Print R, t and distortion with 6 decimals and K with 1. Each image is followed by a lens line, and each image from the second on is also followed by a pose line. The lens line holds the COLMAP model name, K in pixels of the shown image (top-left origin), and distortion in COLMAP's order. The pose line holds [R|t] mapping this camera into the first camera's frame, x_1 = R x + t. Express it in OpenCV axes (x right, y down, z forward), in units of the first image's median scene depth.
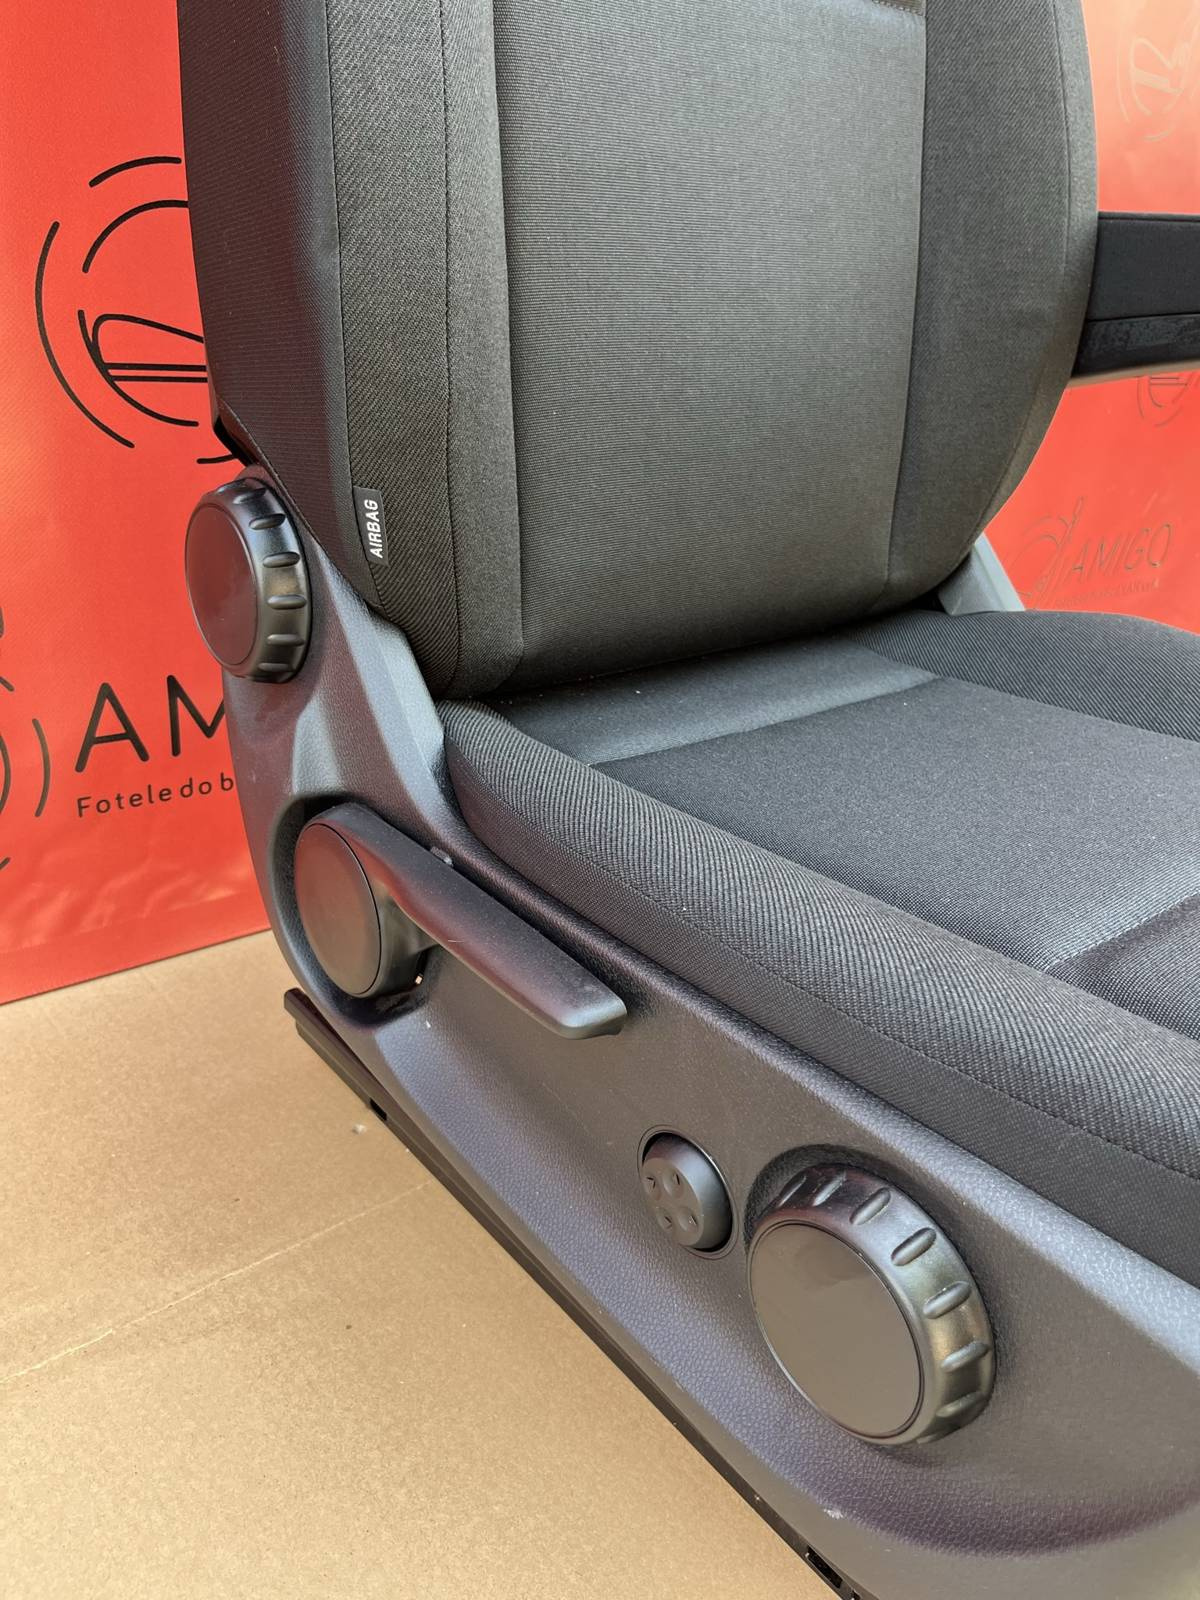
lens RADIAL K [[1218.3, 0, 601.6], [0, 1218.3, 805.8], [0, 0, 1]] dist [0.021621, -0.045942]
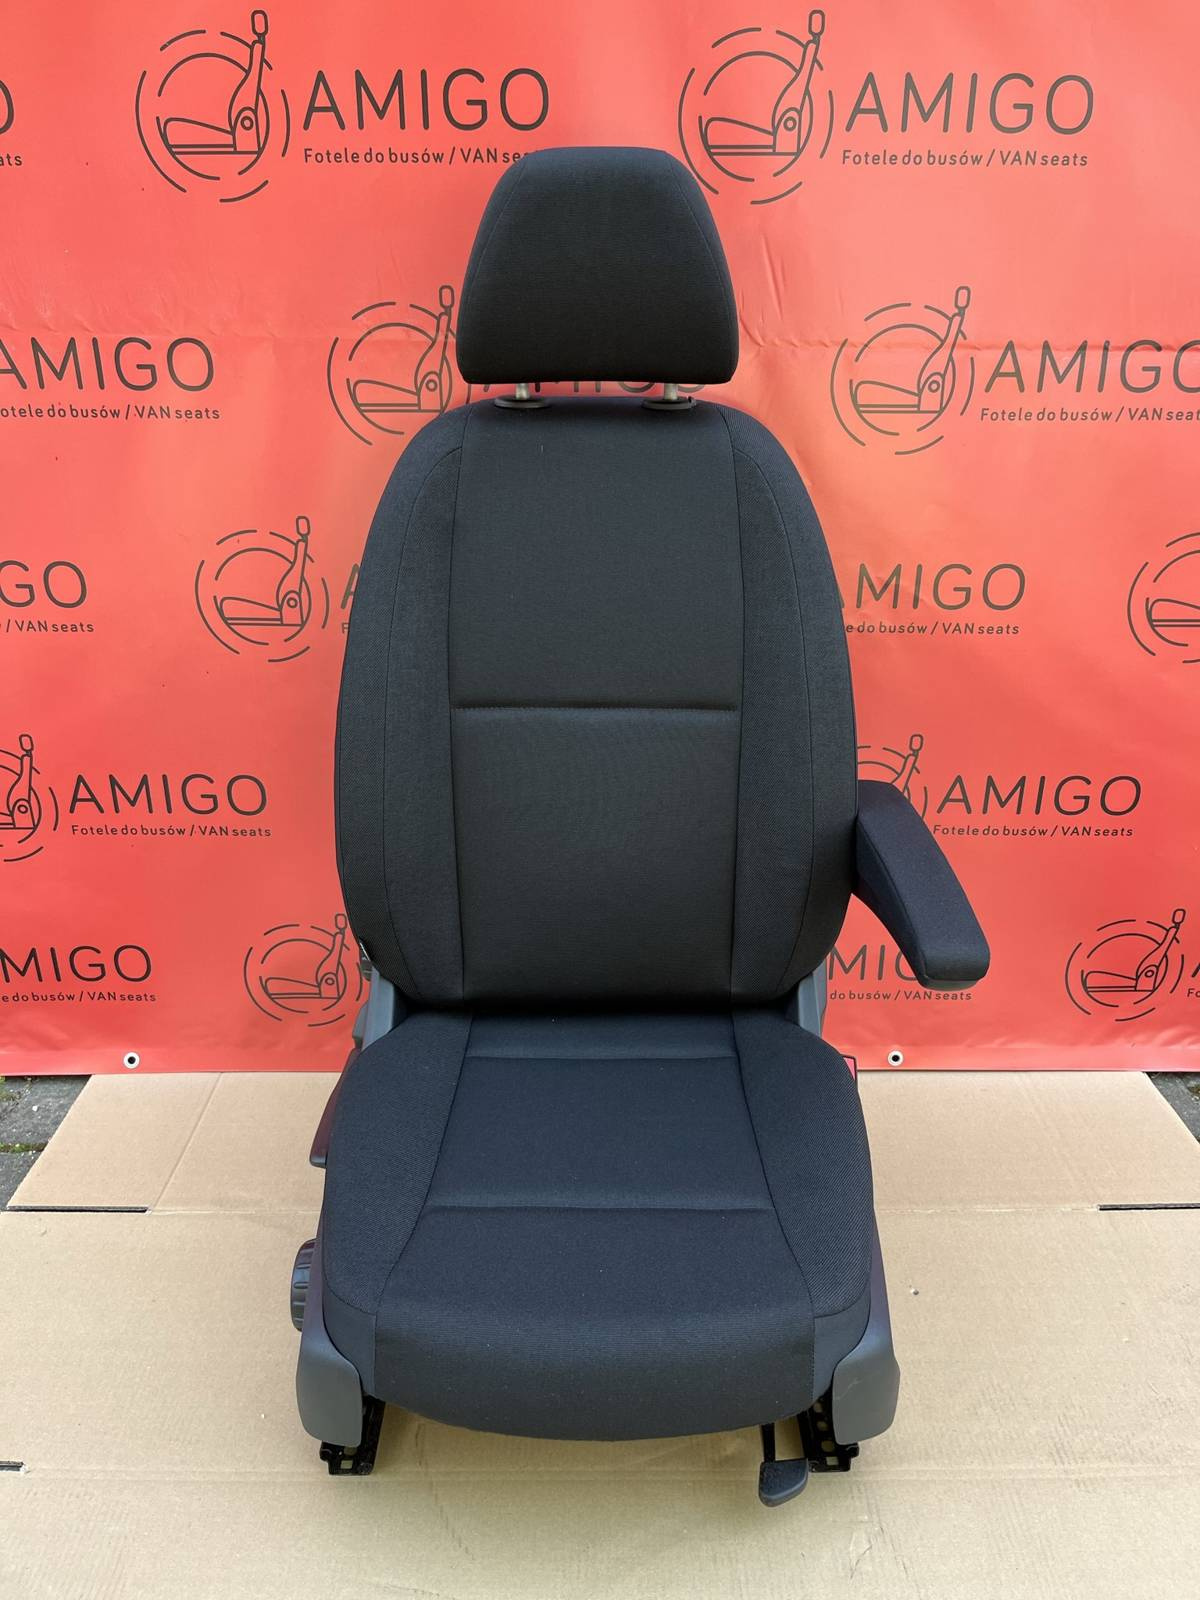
lens RADIAL K [[1218.3, 0, 617.0], [0, 1218.3, 805.3], [0, 0, 1]] dist [0.021621, -0.045942]
pose [[0.765772, 0.172229, -0.619621, 1.631922], [-0.207888, 0.978039, 0.014932, -0.623386], [0.608585, 0.117377, 0.784759, -0.705579]]
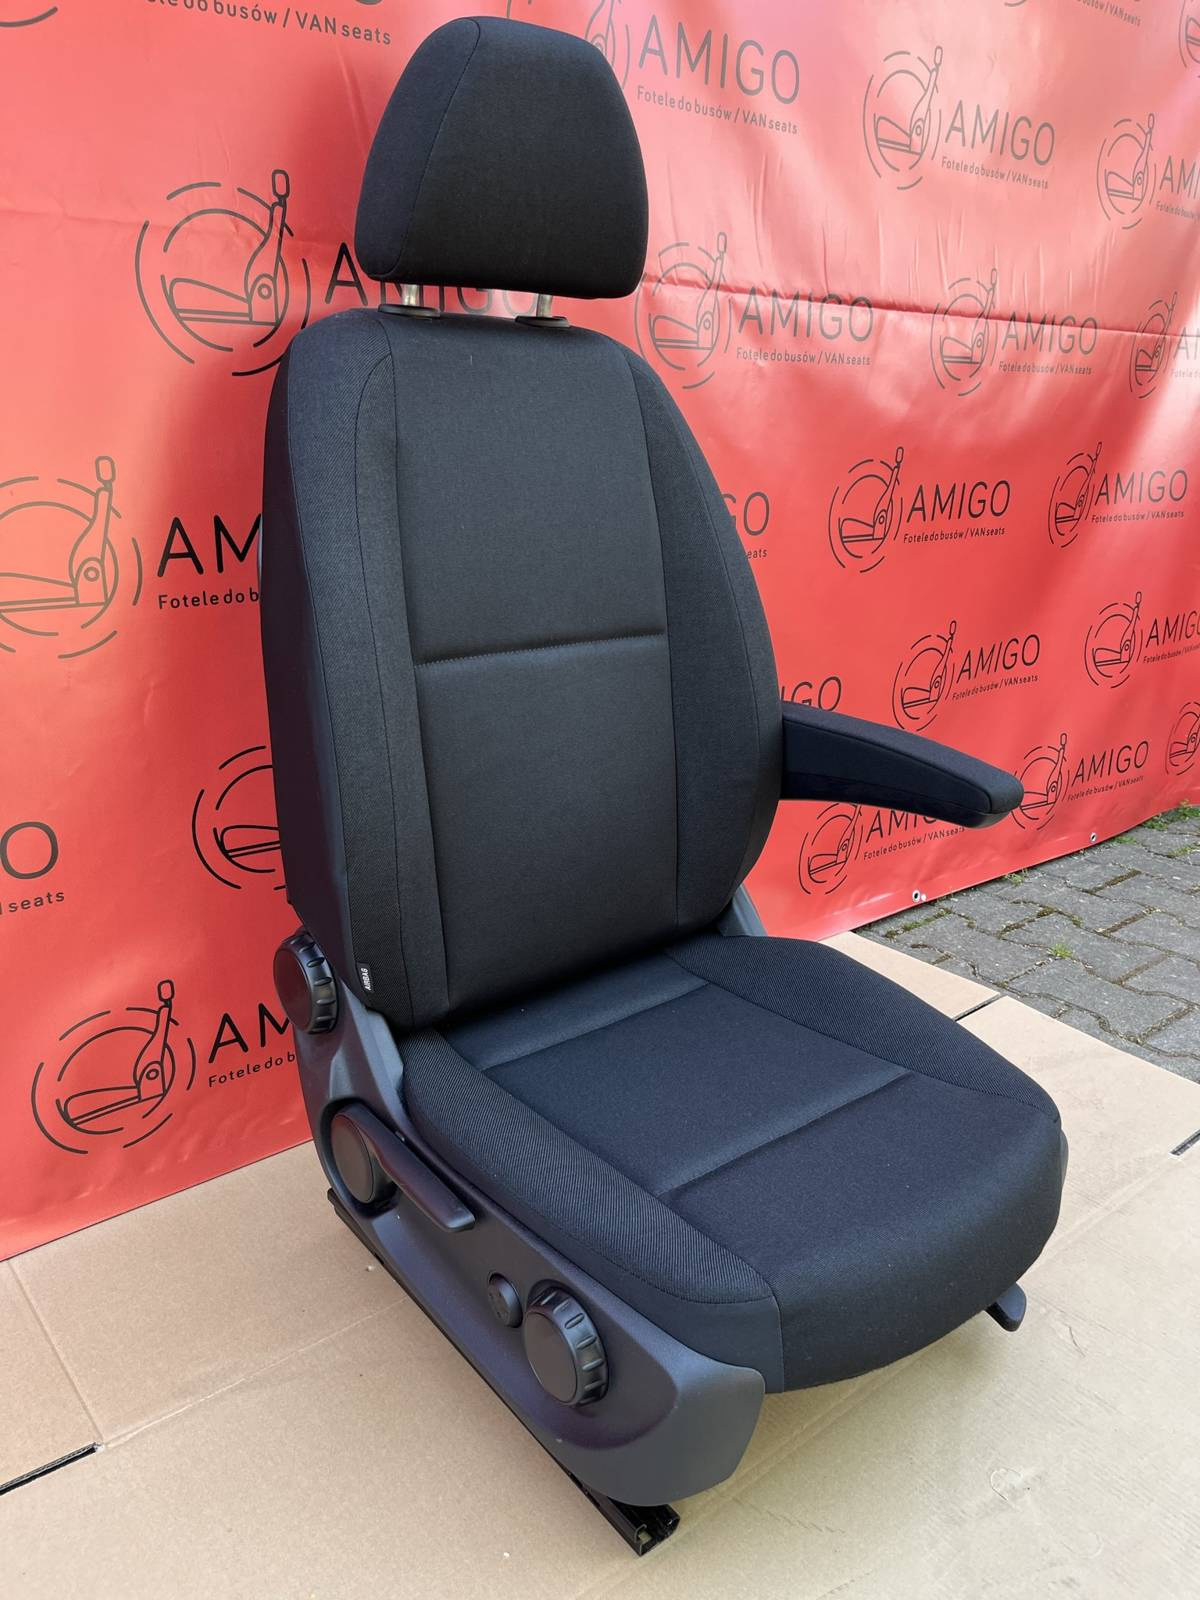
lens RADIAL K [[1218.3, 0, 617.7], [0, 1218.3, 785.0], [0, 0, 1]] dist [0.021621, -0.045942]
pose [[0.999116, -0.036002, -0.021720, 0.278824], [0.033881, 0.995257, -0.091185, -0.322525], [0.024900, 0.090369, 0.995597, -1.020459]]
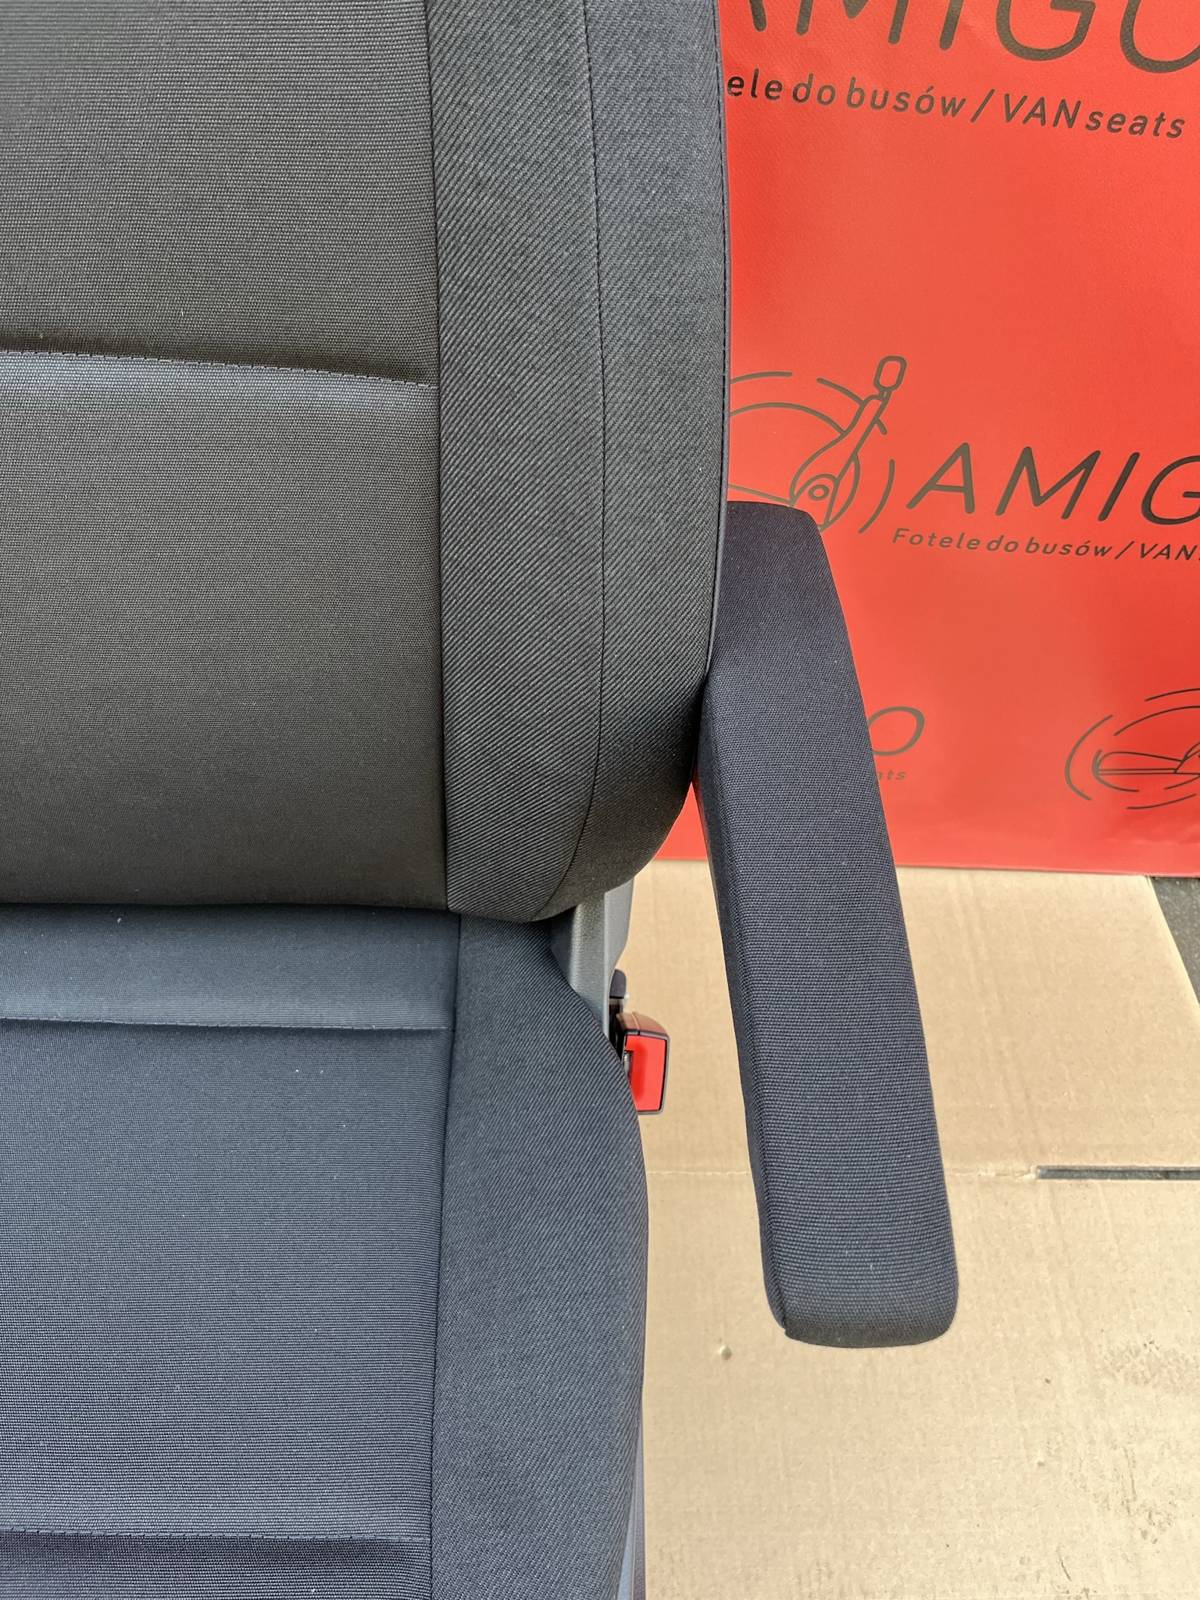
lens RADIAL K [[1218.3, 0, 594.7], [0, 1218.3, 806.8], [0, 0, 1]] dist [0.021621, -0.045942]
pose [[0.769526, 0.487595, -0.412408, 0.932218], [-0.265765, 0.831720, 0.487453, -1.019034], [0.580687, -0.265504, 0.769617, 0.564582]]
